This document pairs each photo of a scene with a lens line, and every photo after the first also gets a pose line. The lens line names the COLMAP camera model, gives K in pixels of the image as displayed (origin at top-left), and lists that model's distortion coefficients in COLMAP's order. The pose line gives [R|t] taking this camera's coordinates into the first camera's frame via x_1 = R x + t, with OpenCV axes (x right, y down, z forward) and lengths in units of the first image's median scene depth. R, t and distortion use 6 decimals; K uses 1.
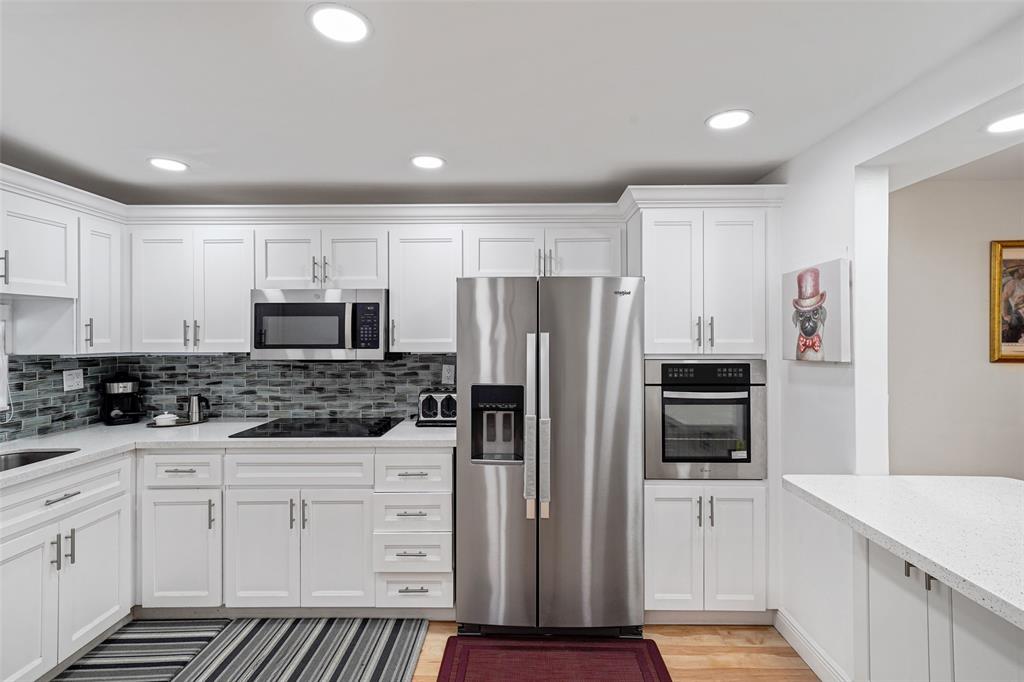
lens RADIAL K [[489.4, 0, 511.9], [0, 489.4, 335.9], [0, 0, 1]] dist [0.001956, -0.000215]
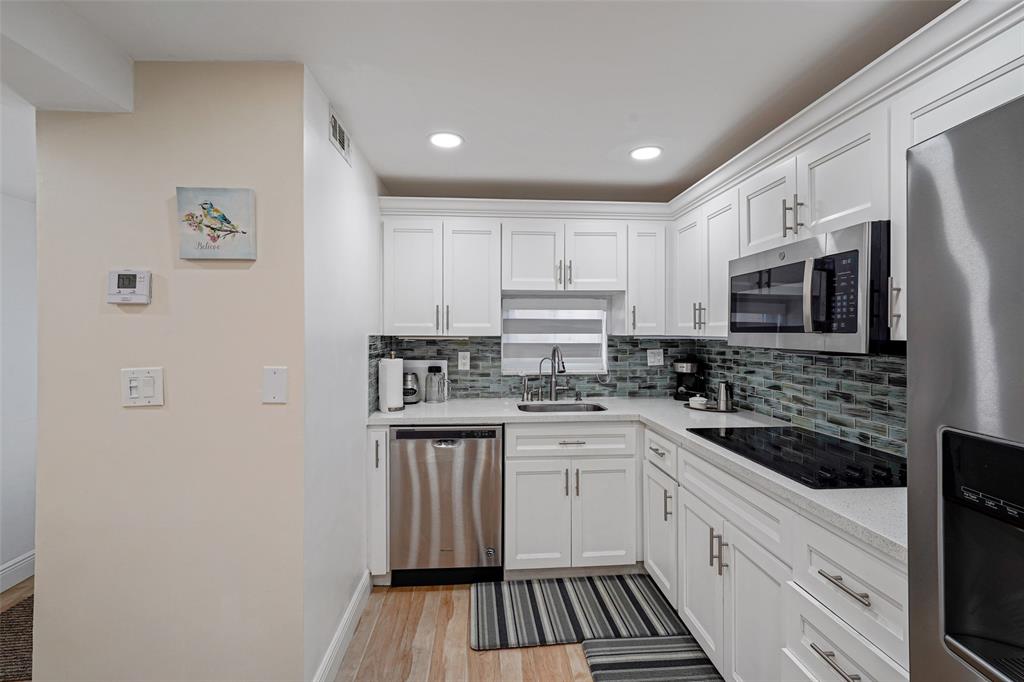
lens RADIAL K [[440.6, 0, 509.0], [0, 440.6, 332.7], [0, 0, 1]] dist [-0.002455, 0.000101]
pose [[0.076789, 0.004985, -0.997035, 0.176202], [-0.002326, 0.999986, 0.004820, 0.022436], [0.997045, 0.001949, 0.076800, 0.532350]]
